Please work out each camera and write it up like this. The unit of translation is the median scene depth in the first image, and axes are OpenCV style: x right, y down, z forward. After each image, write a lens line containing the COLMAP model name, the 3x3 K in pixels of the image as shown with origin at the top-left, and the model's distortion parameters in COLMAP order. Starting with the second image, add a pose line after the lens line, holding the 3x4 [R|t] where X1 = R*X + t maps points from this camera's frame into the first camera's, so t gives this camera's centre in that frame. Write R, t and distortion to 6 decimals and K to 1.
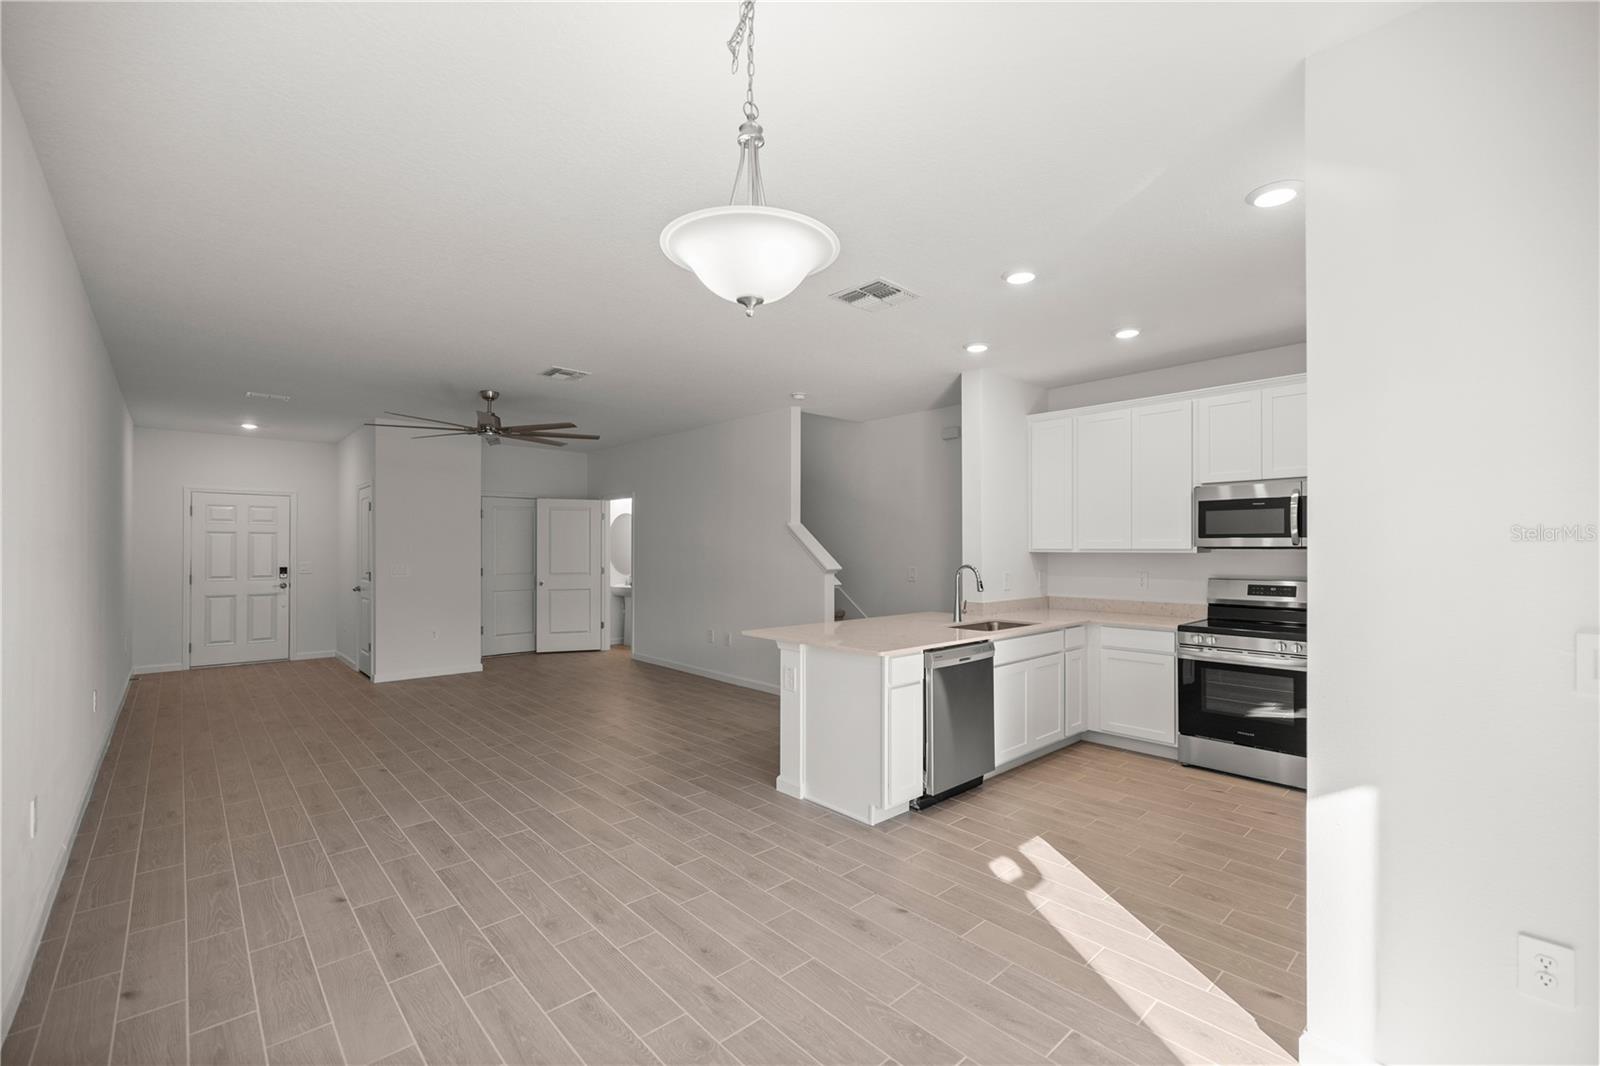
lens RADIAL K [[671.7, 0, 800.0], [0, 671.7, 533.0], [0, 0, 1]] dist [0.002900, 0.000222]
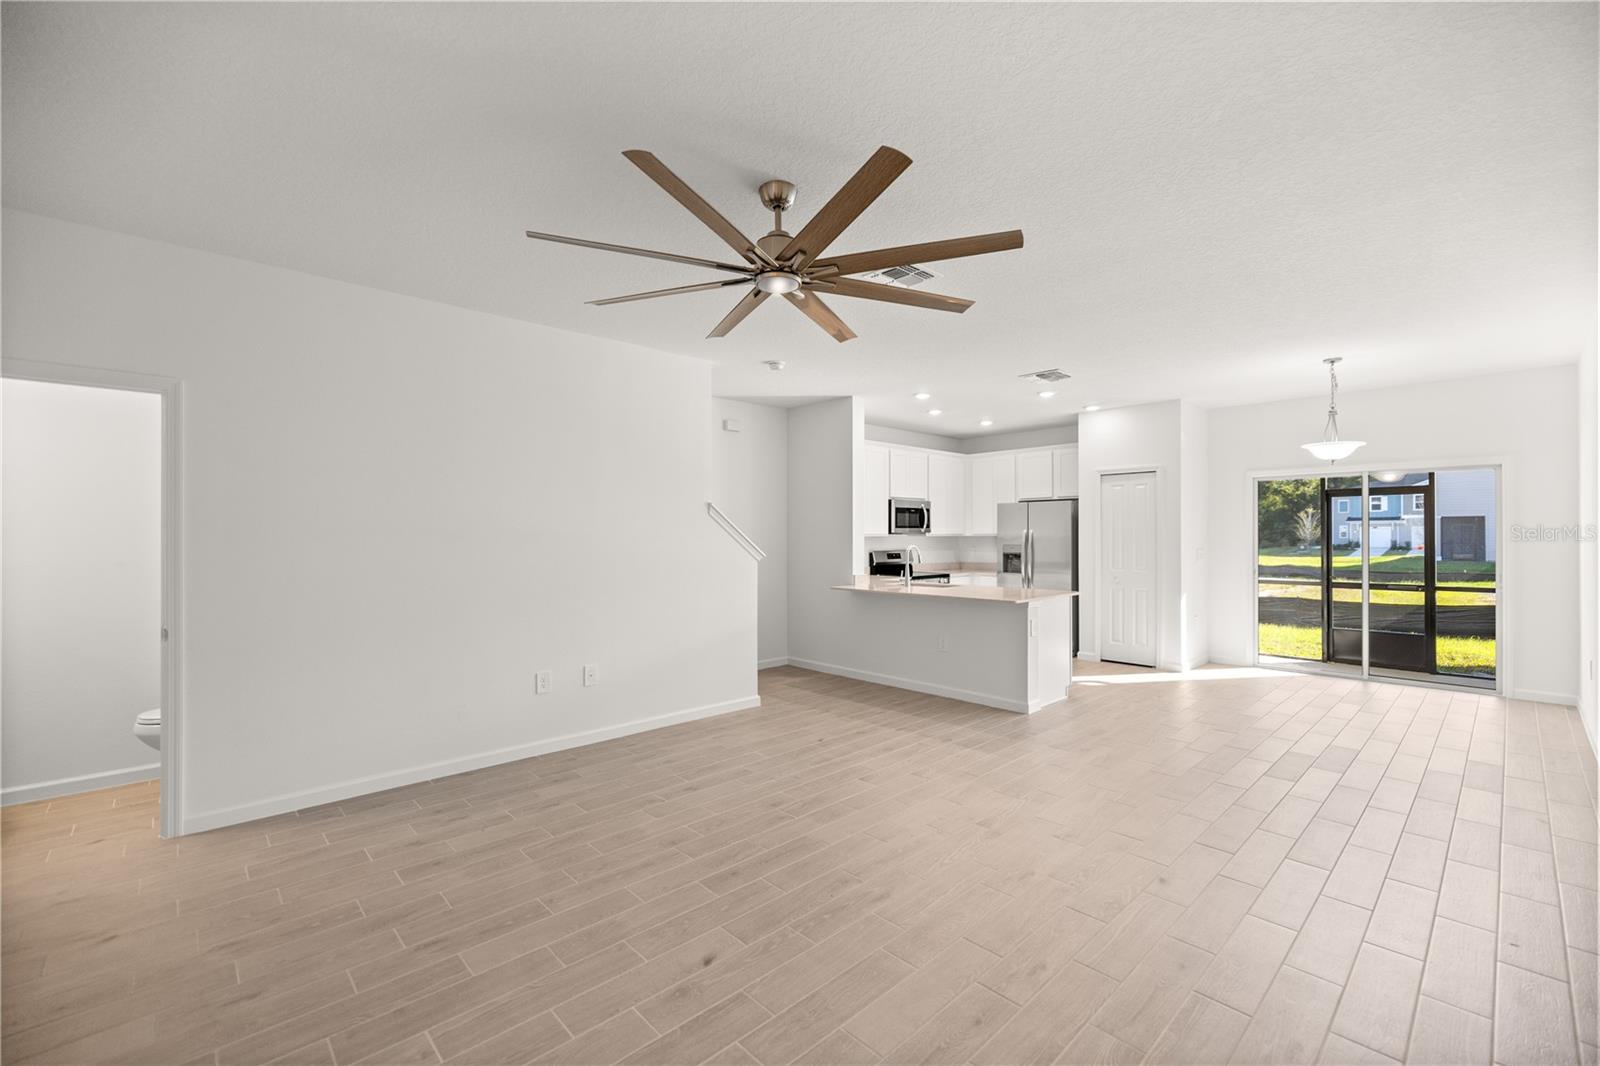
lens RADIAL K [[671.7, 0, 800.0], [0, 671.7, 533.0], [0, 0, 1]] dist [0.002900, 0.000222]
pose [[-0.011193, 0.001631, 0.999936, -1.218441], [-0.019321, 0.999812, -0.001847, 0.030459], [-0.999751, -0.019341, -0.011159, 1.318317]]
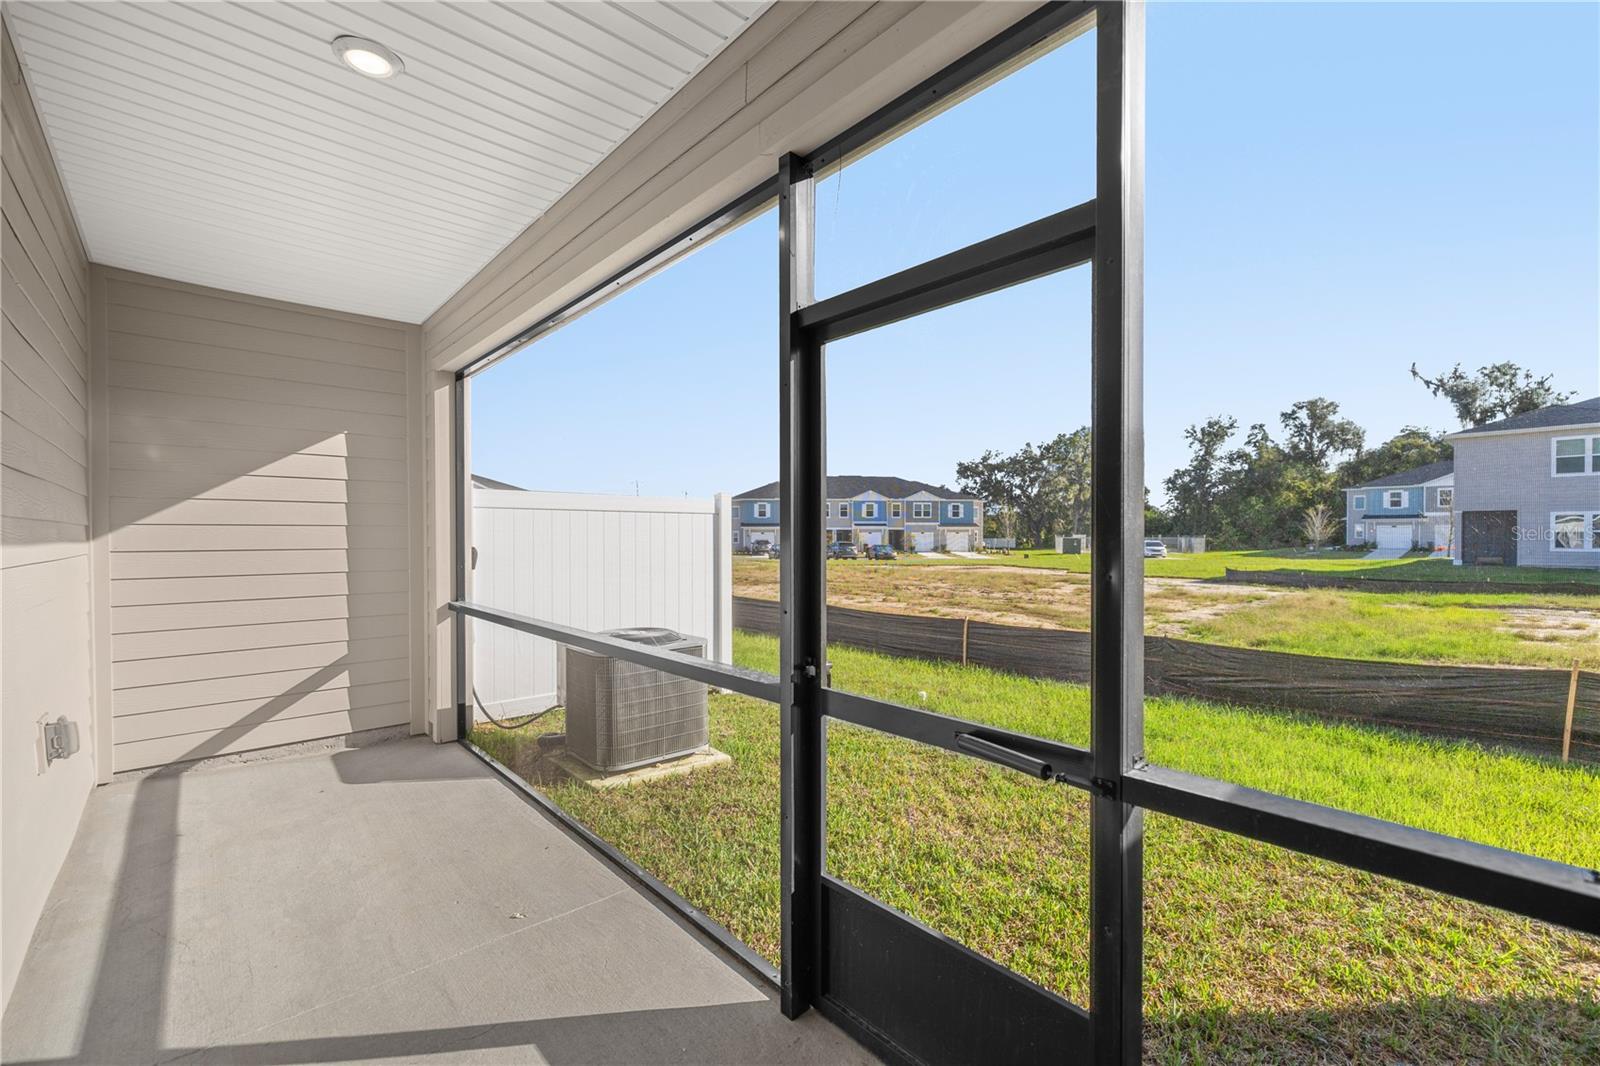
lens RADIAL K [[680.0, 0, 802.8], [0, 680.0, 536.8], [0, 0, 1]] dist [0.000027, 0.000062]
pose [[0.007504, -0.005002, 0.999959, 0.243308], [-0.021997, 0.999745, 0.005166, 0.029836], [-0.999730, -0.022034, 0.007392, -0.255346]]
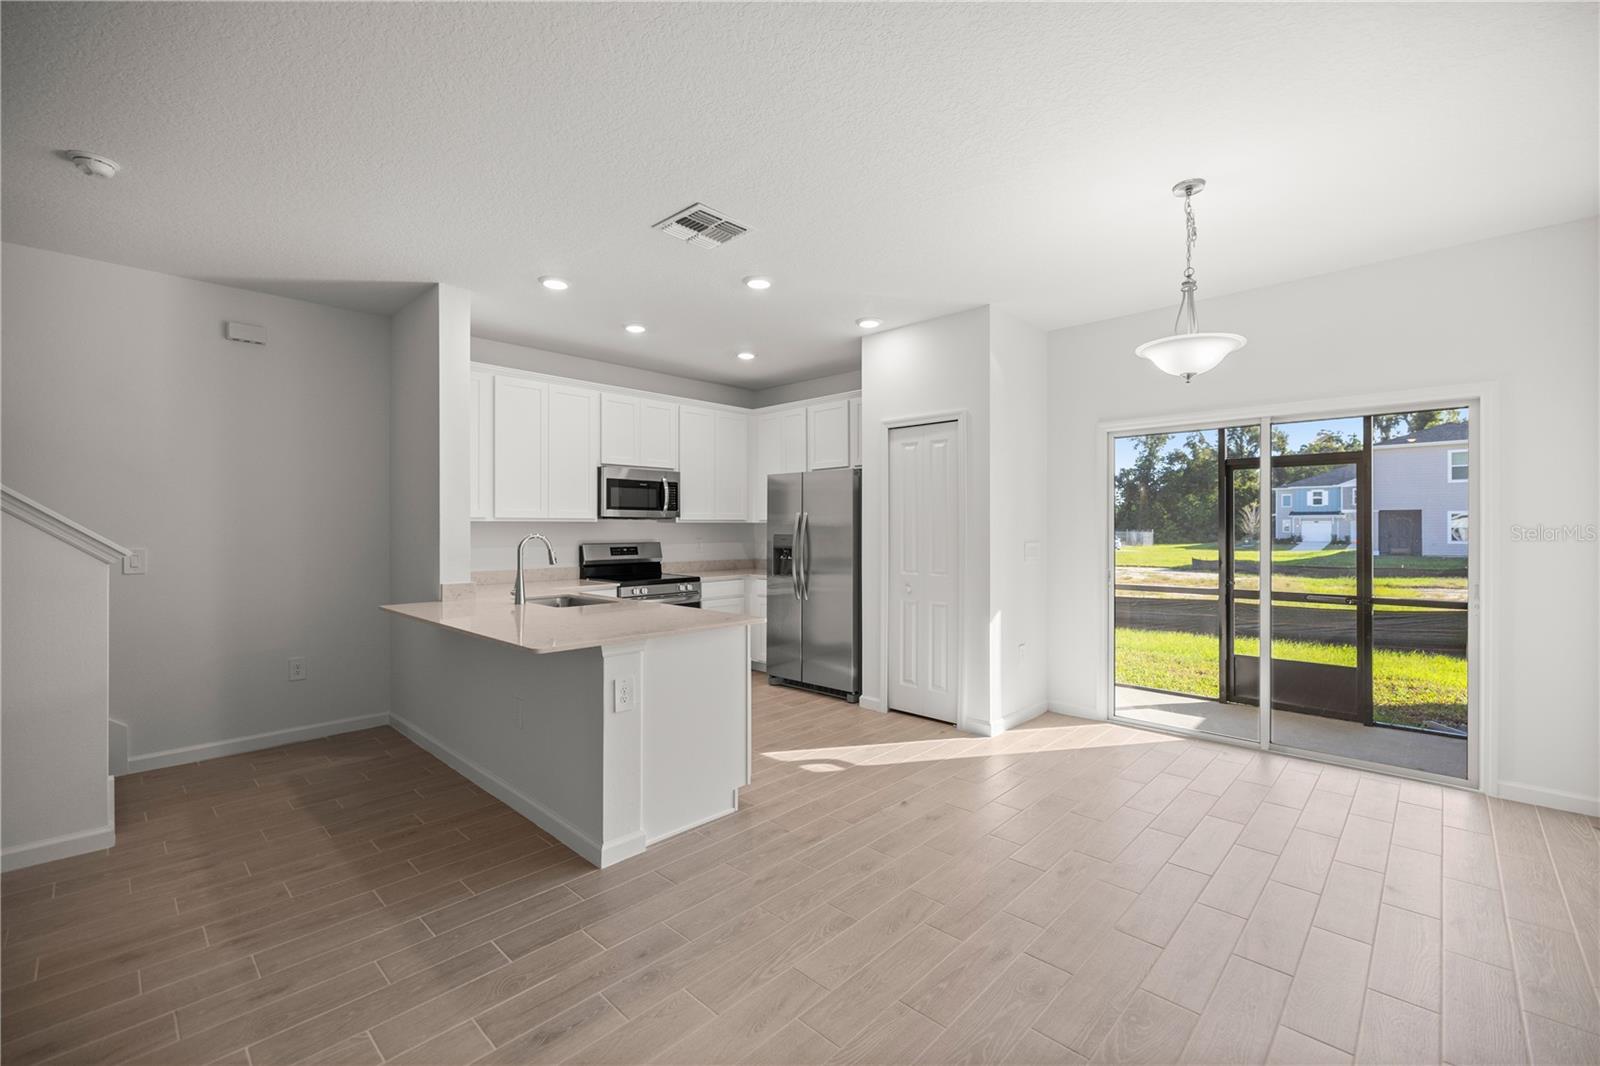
lens RADIAL K [[673.7, 0, 801.5], [0, 673.7, 524.4], [0, 0, 1]] dist [0.001186, 0.000155]
pose [[-0.064149, 0.003961, 0.997932, -0.643014], [-0.022514, 0.999732, -0.005415, 0.034304], [-0.997686, -0.022815, -0.064042, 0.761361]]
